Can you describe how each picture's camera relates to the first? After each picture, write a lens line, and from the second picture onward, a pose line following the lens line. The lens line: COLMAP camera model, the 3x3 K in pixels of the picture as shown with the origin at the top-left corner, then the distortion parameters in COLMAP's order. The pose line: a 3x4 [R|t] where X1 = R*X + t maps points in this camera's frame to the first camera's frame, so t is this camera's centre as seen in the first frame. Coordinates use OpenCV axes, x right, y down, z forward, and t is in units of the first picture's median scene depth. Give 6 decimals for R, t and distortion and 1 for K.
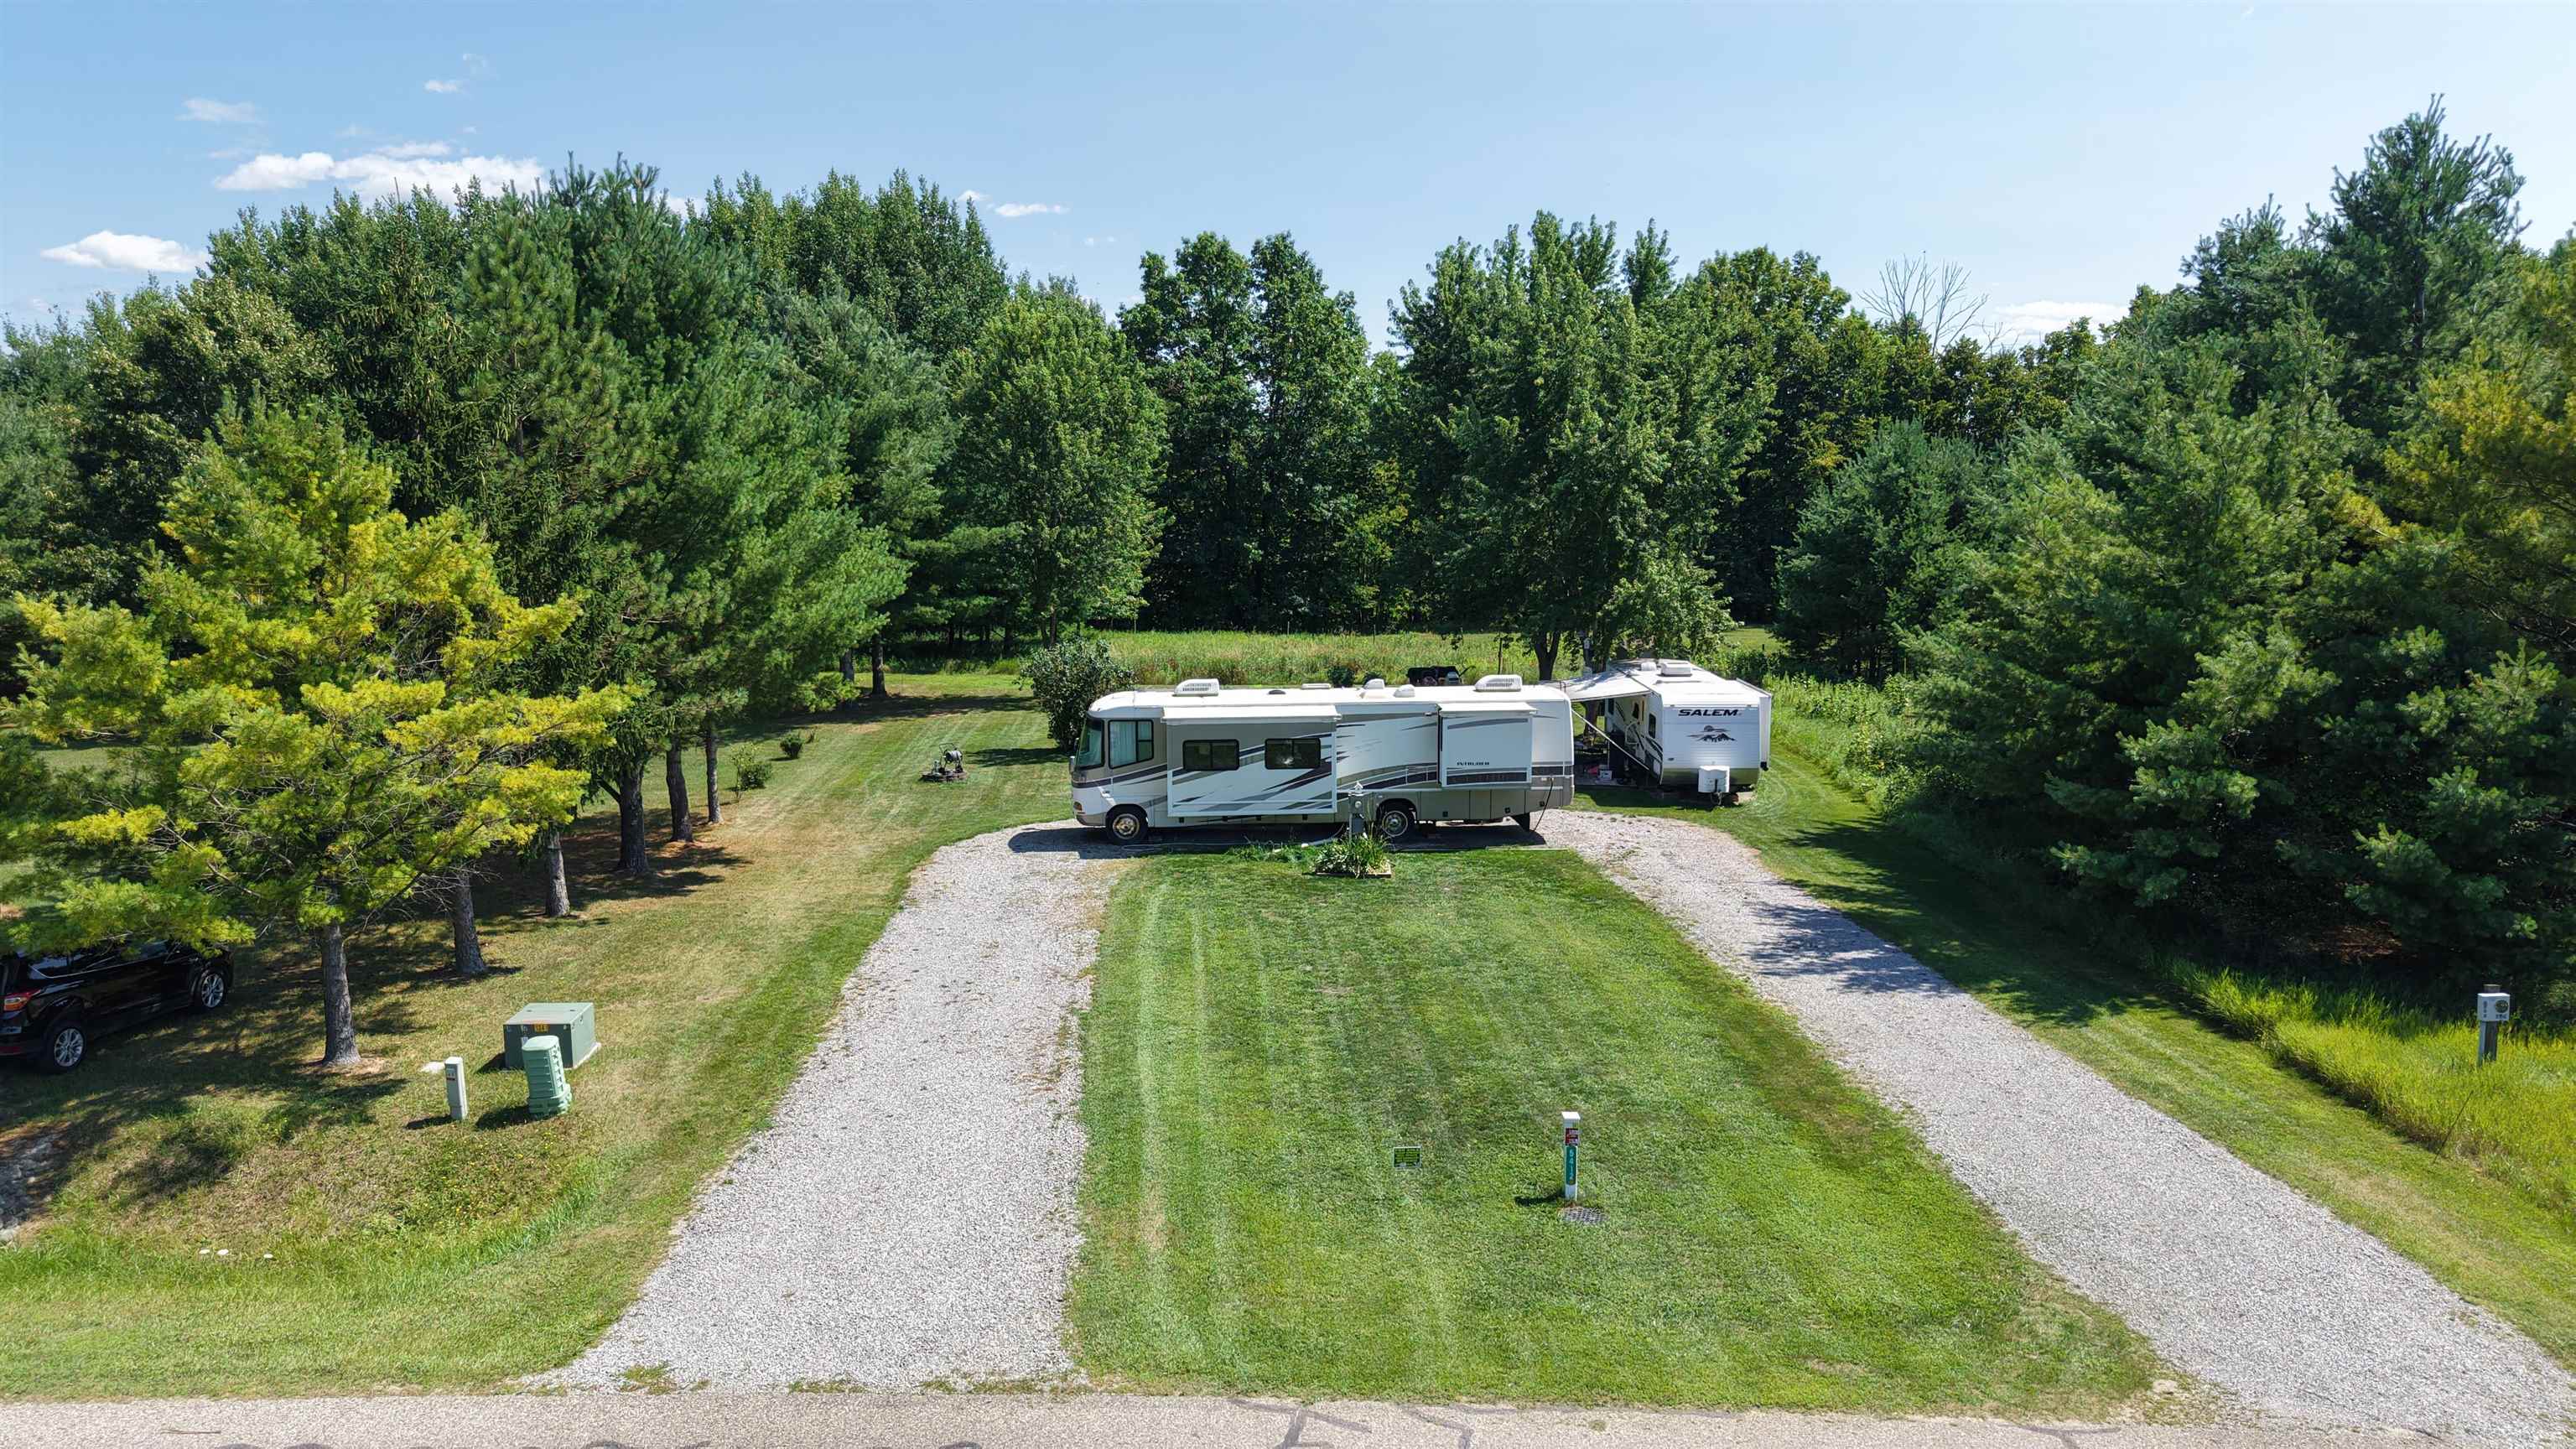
lens RADIAL K [[1699.7, 0, 1280.7], [0, 1699.7, 720.6], [0, 0, 1]] dist [-0.000980, 0.000171]
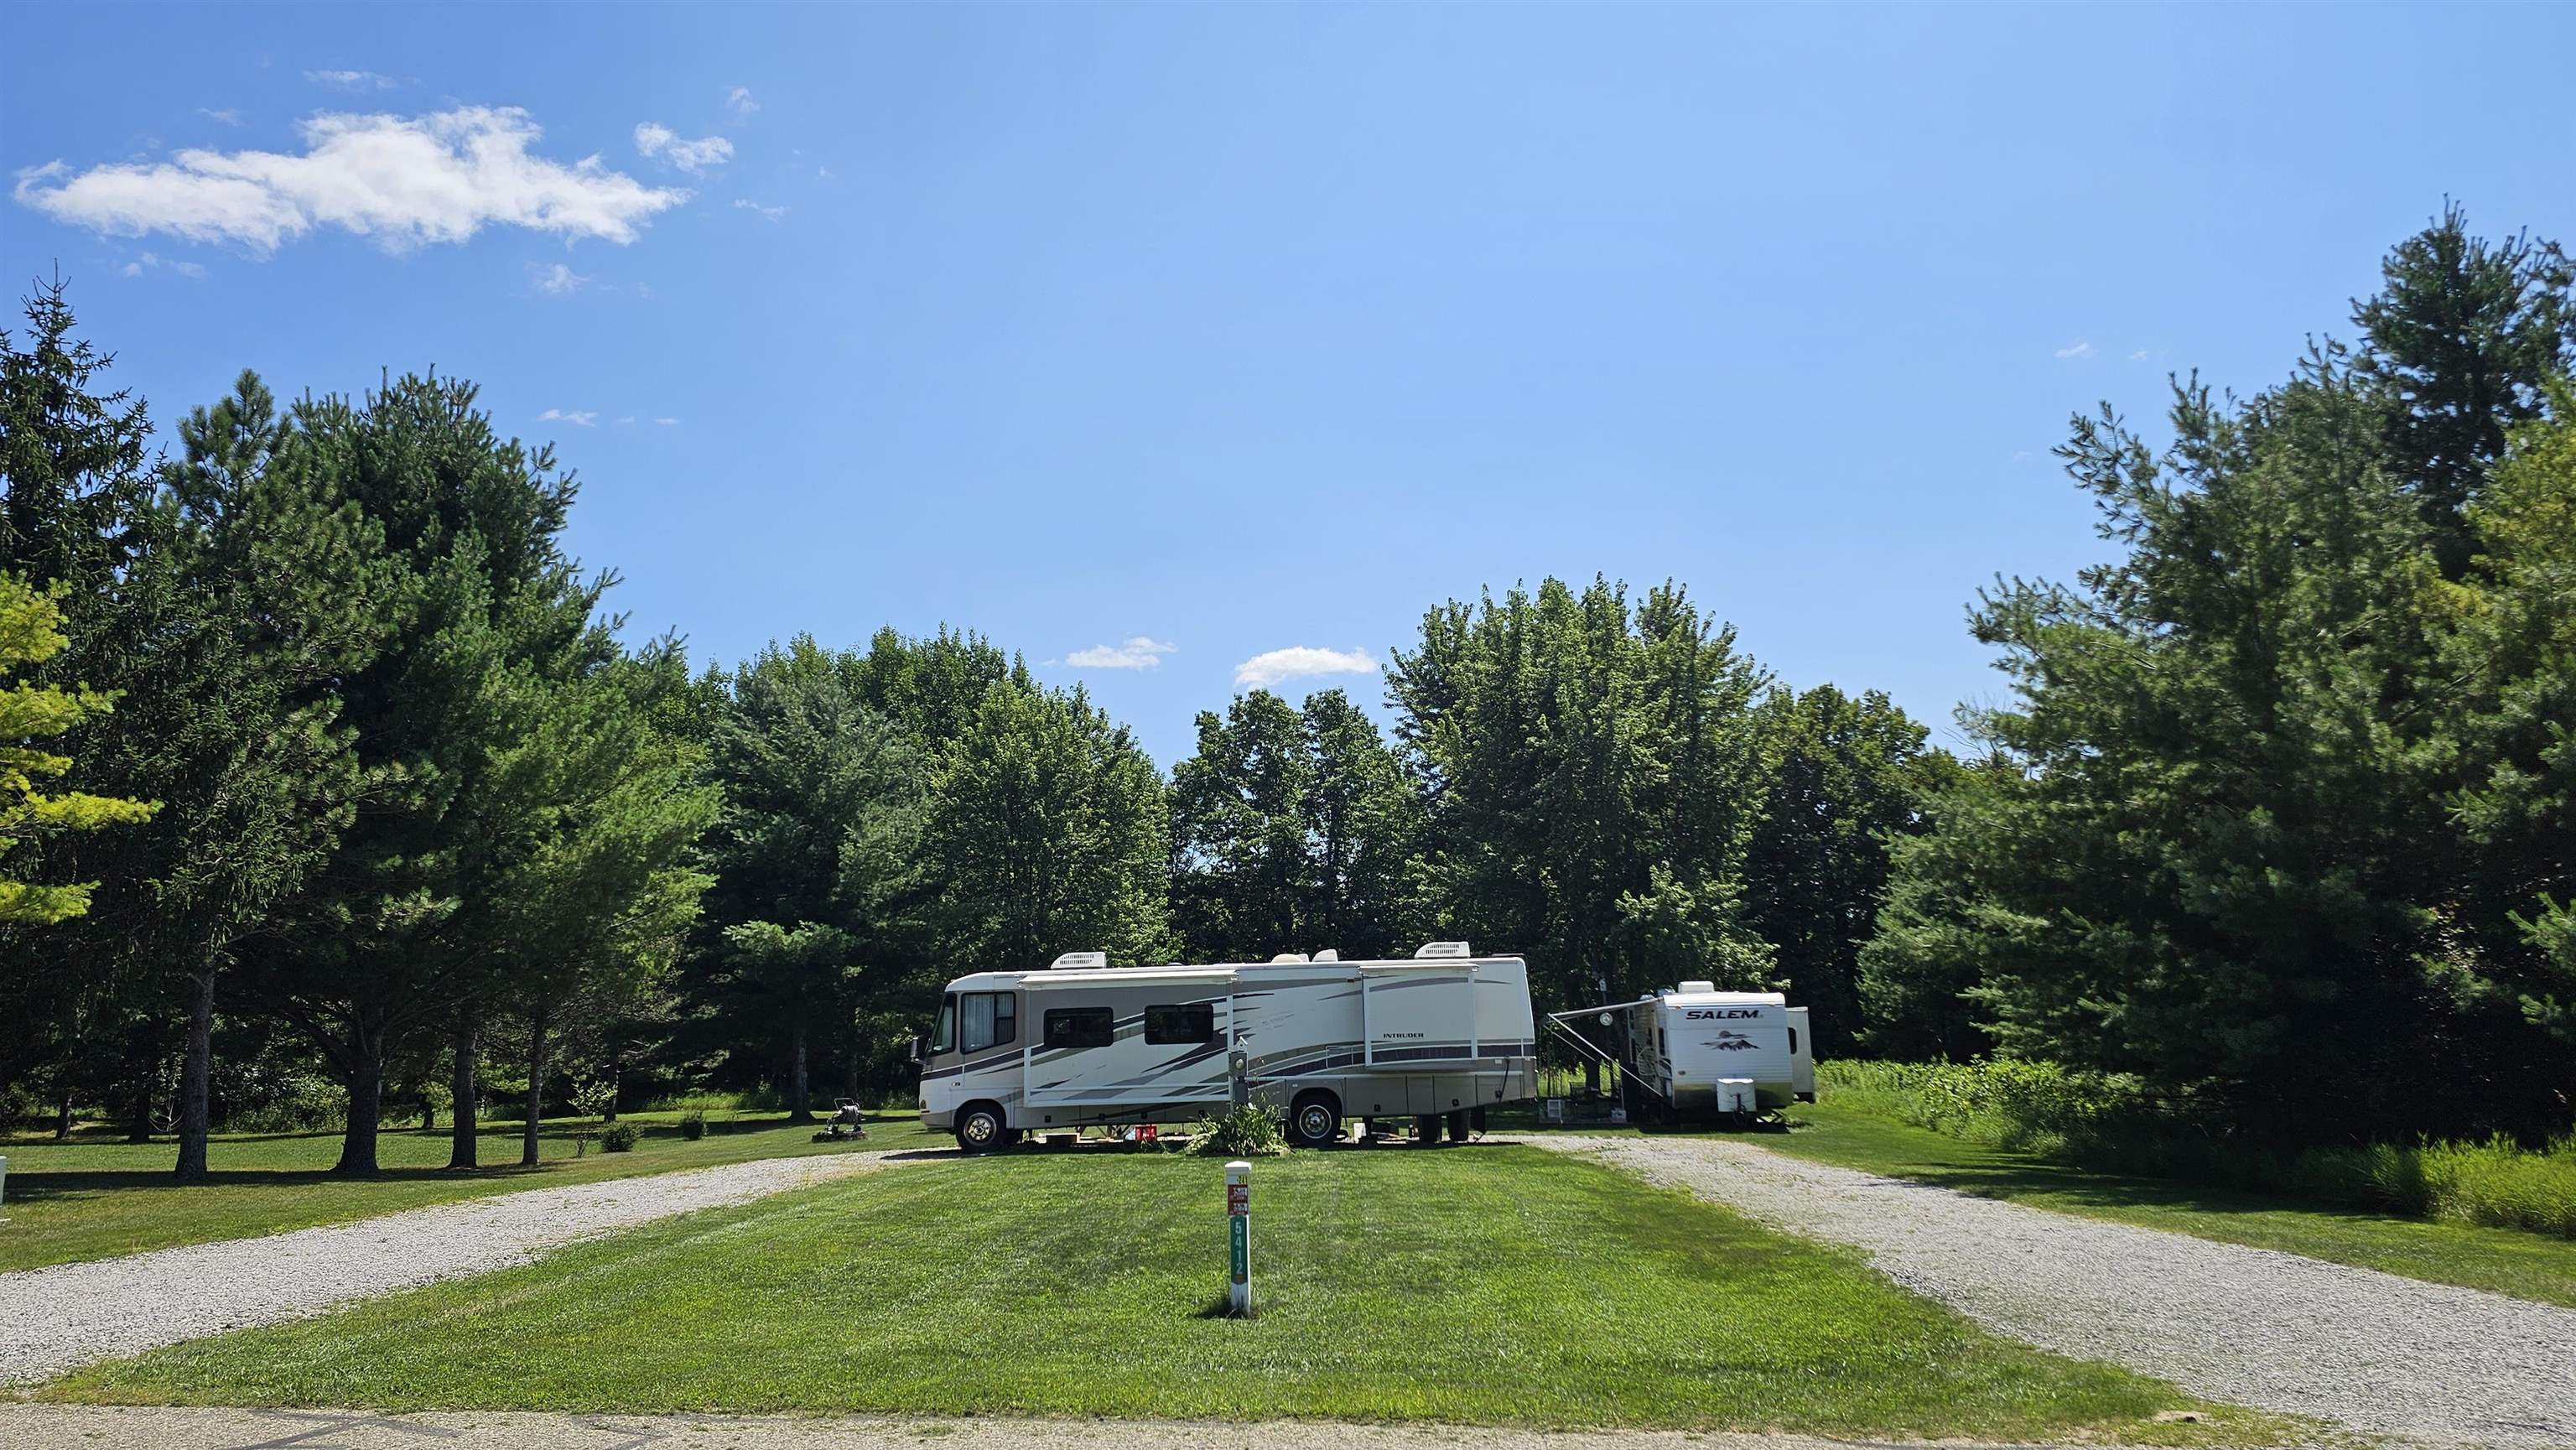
lens RADIAL K [[1689.7, 0, 1304.5], [0, 1689.7, 710.1], [0, 0, 1]] dist [0.028737, -0.009636]
pose [[0.997589, -0.031426, -0.061875, 0.122360], [0.009471, 0.944903, -0.327215, 0.143195], [0.068748, 0.325840, 0.942922, 0.190448]]
